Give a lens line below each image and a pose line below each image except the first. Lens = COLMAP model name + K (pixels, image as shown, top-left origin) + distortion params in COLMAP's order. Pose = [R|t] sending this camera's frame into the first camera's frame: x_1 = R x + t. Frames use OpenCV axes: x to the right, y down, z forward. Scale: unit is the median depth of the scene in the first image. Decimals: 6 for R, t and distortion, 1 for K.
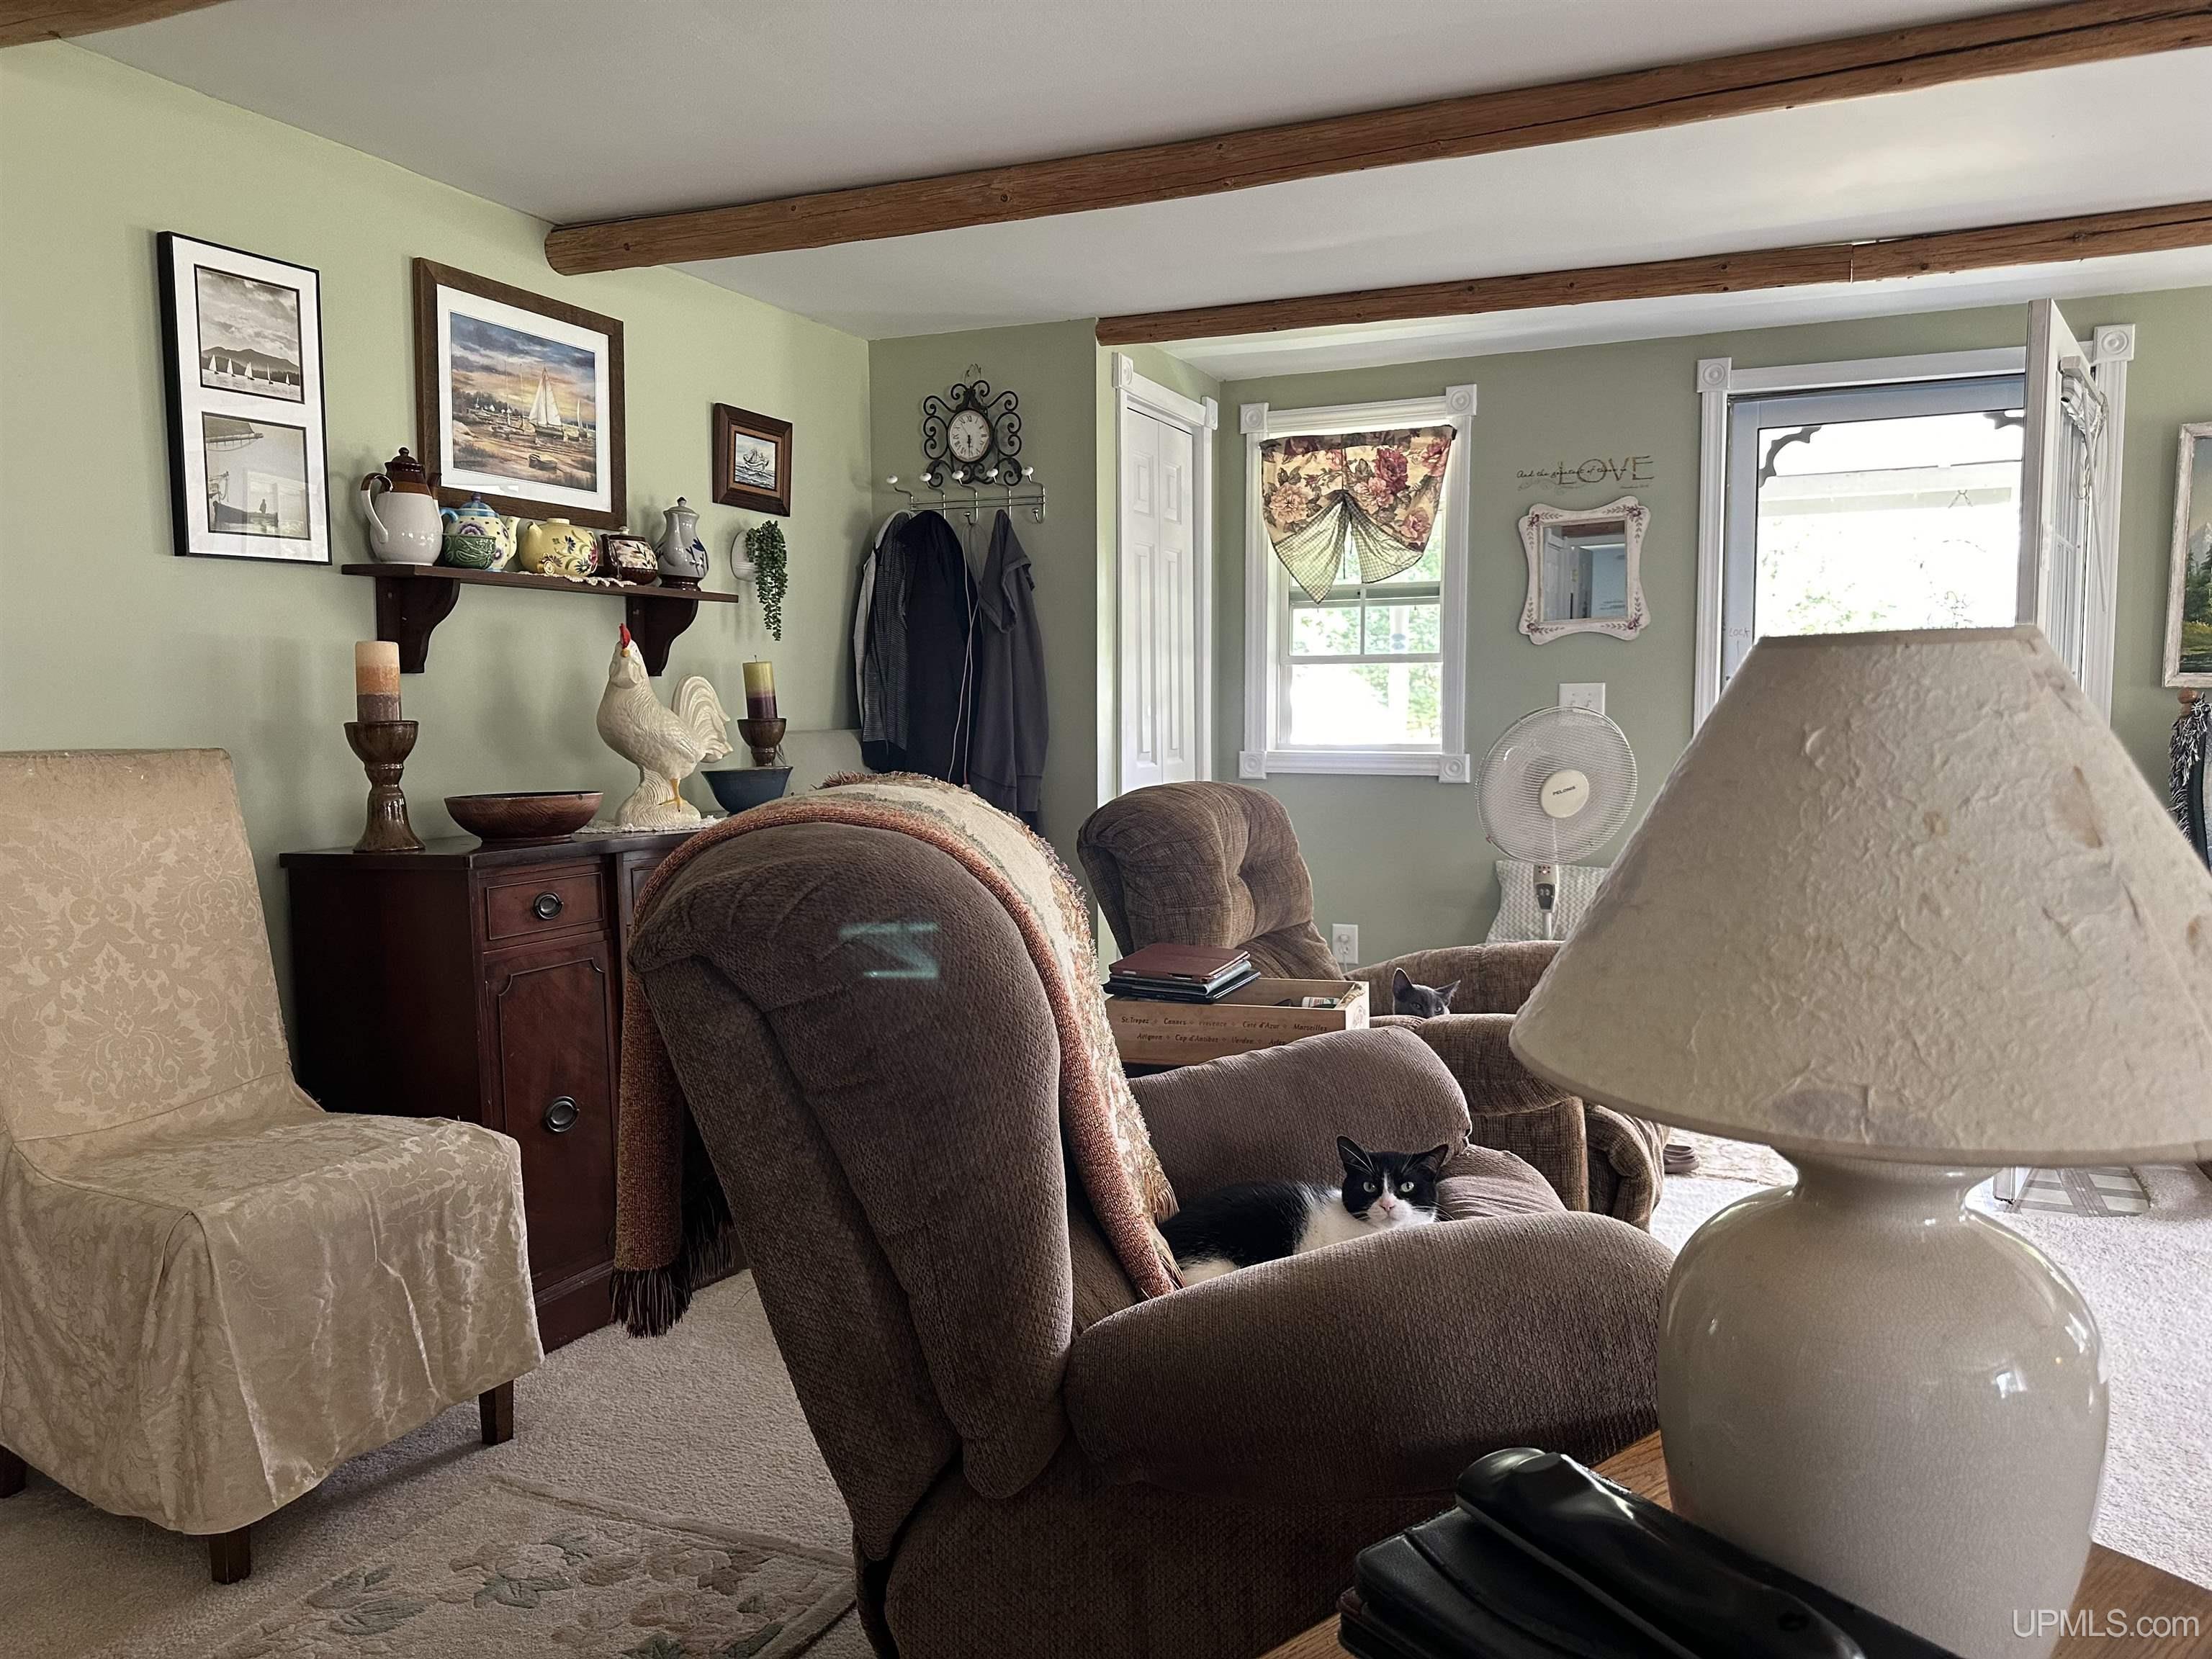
lens RADIAL K [[1554.9, 0, 1123.9], [0, 1554.9, 817.9], [0, 0, 1]] dist [0.121294, -0.192550]
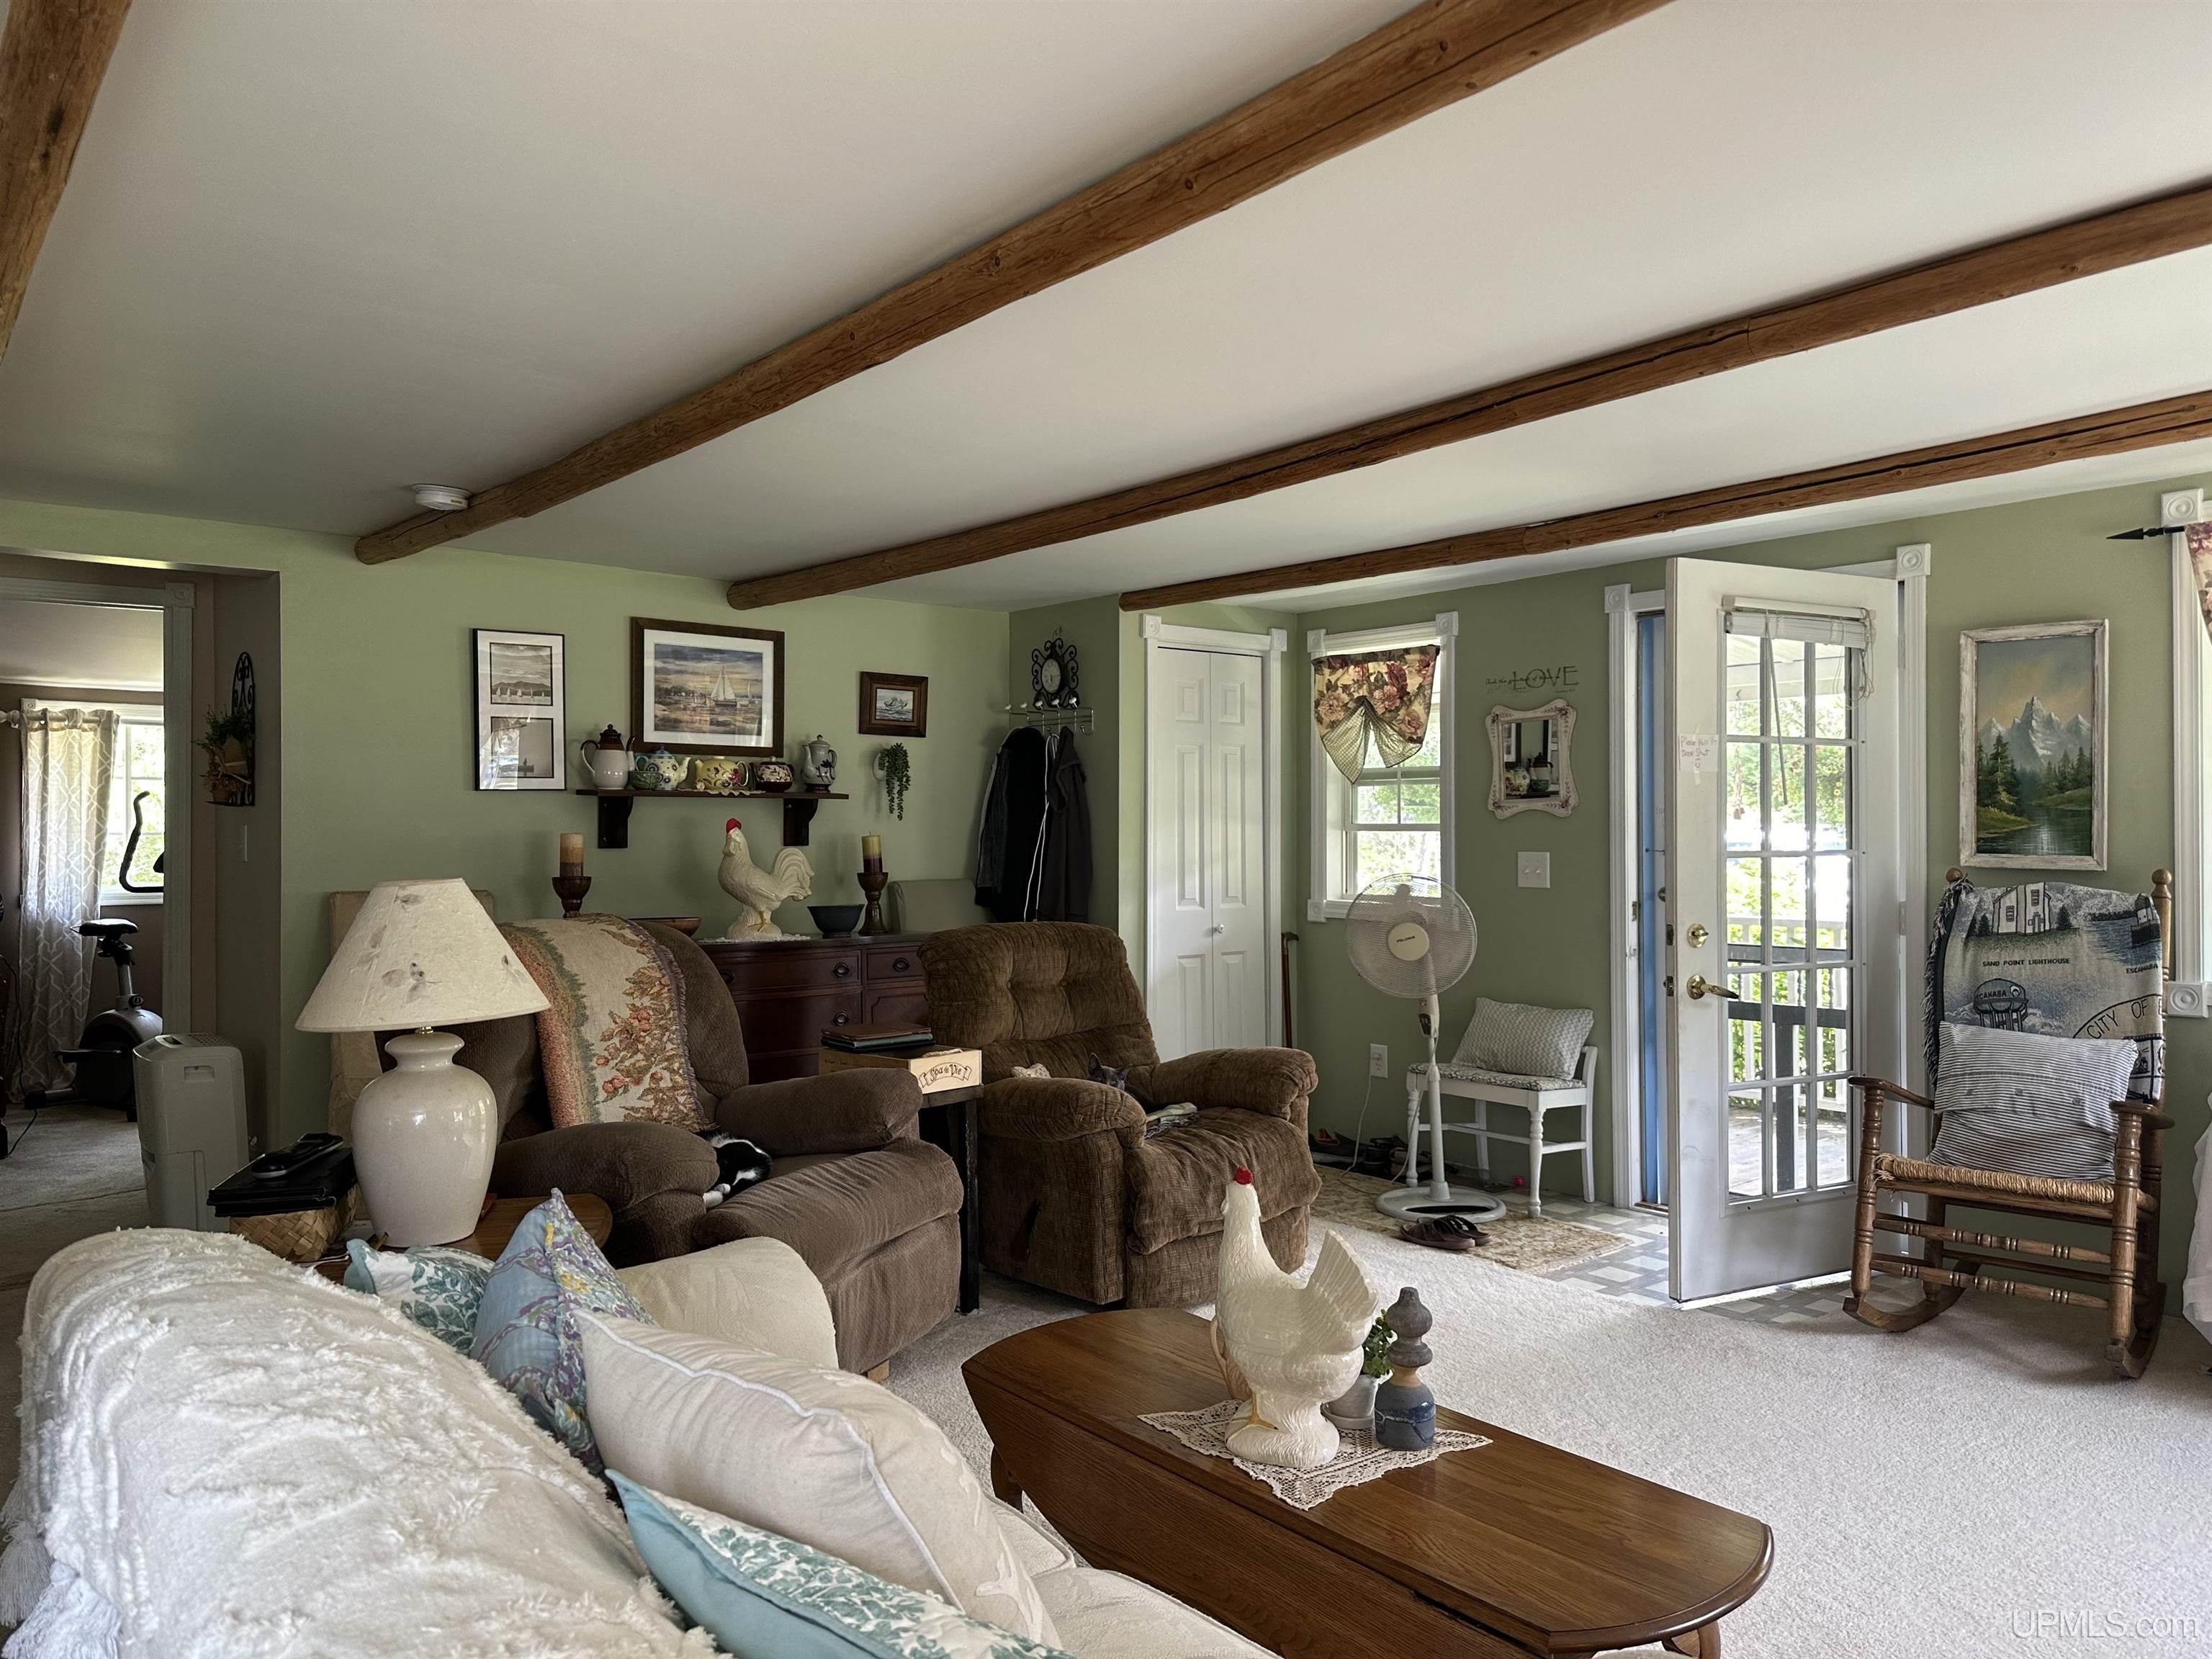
lens RADIAL K [[1522.0, 0, 1106.0], [0, 1522.0, 829.5], [0, 0, 1]] dist [0.170827, -0.314698]
pose [[0.897982, 0.005081, -0.440003, 0.609848], [-0.038218, 0.997055, -0.066485, -0.013880], [0.438370, 0.076519, 0.895532, -0.236542]]
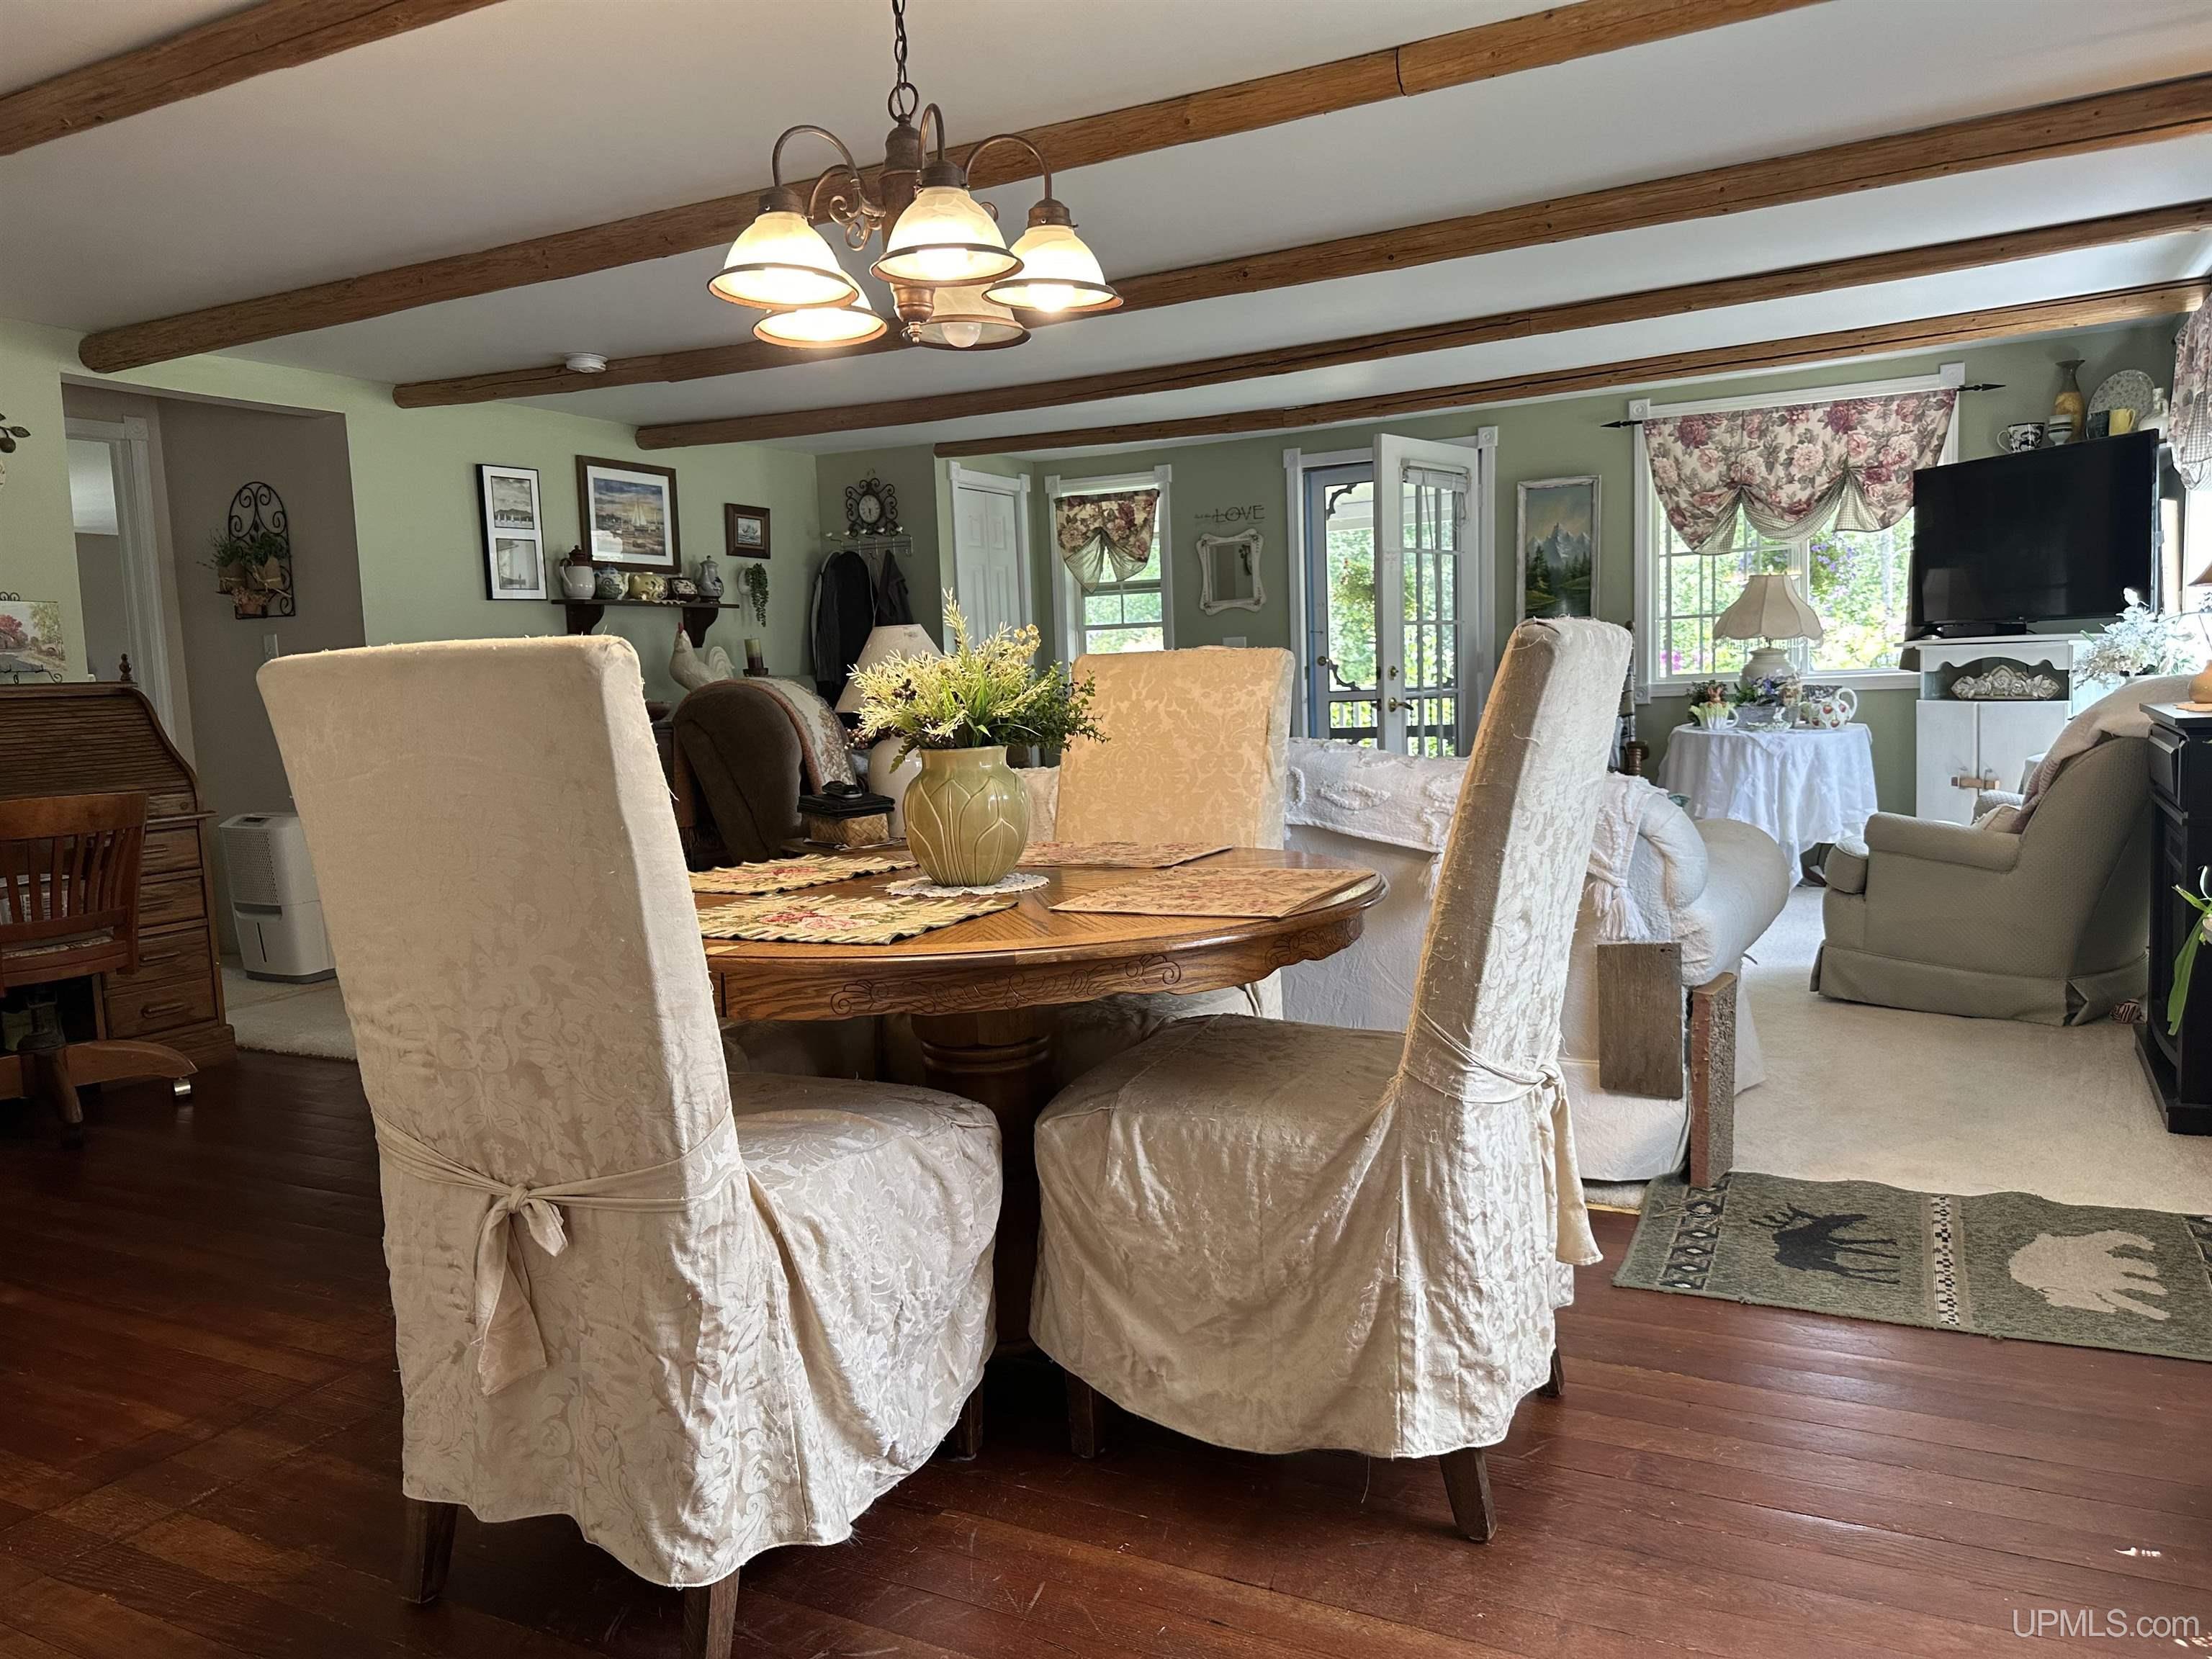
lens RADIAL K [[1522.0, 0, 1106.0], [0, 1522.0, 829.5], [0, 0, 1]] dist [0.170827, -0.314698]
pose [[0.997731, -0.025051, -0.062499, 0.296201], [0.026911, 0.999214, 0.029091, 0.086507], [0.061721, -0.030707, 0.997621, -0.819430]]
